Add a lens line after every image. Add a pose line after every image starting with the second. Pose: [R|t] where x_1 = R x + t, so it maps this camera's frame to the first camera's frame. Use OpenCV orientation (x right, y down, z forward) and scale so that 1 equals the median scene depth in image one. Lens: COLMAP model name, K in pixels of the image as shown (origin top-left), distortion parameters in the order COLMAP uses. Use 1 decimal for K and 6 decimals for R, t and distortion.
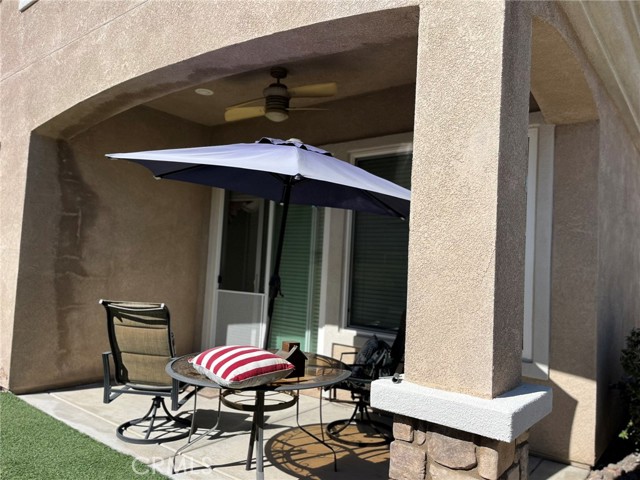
lens RADIAL K [[485.4, 0, 323.6], [0, 485.4, 241.8], [0, 0, 1]] dist [0.079614, -0.110895]
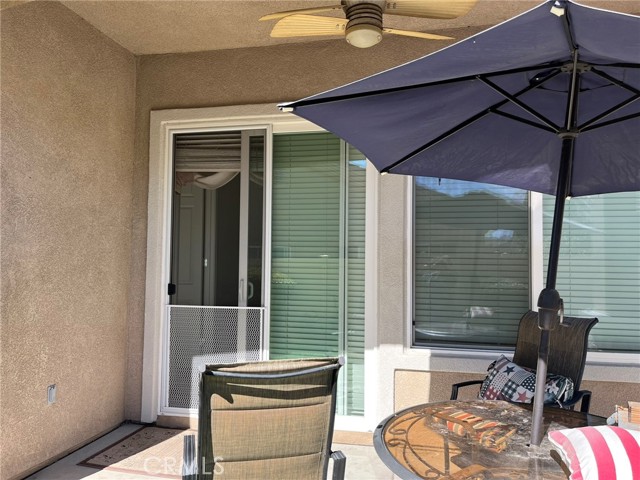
lens RADIAL K [[485.4, 0, 323.6], [0, 485.4, 241.8], [0, 0, 1]] dist [0.079614, -0.110895]
pose [[0.897069, -0.021922, 0.441347, -0.386097], [0.010176, 0.999529, 0.028964, -0.005354], [-0.441774, -0.021491, 0.896869, 0.381863]]
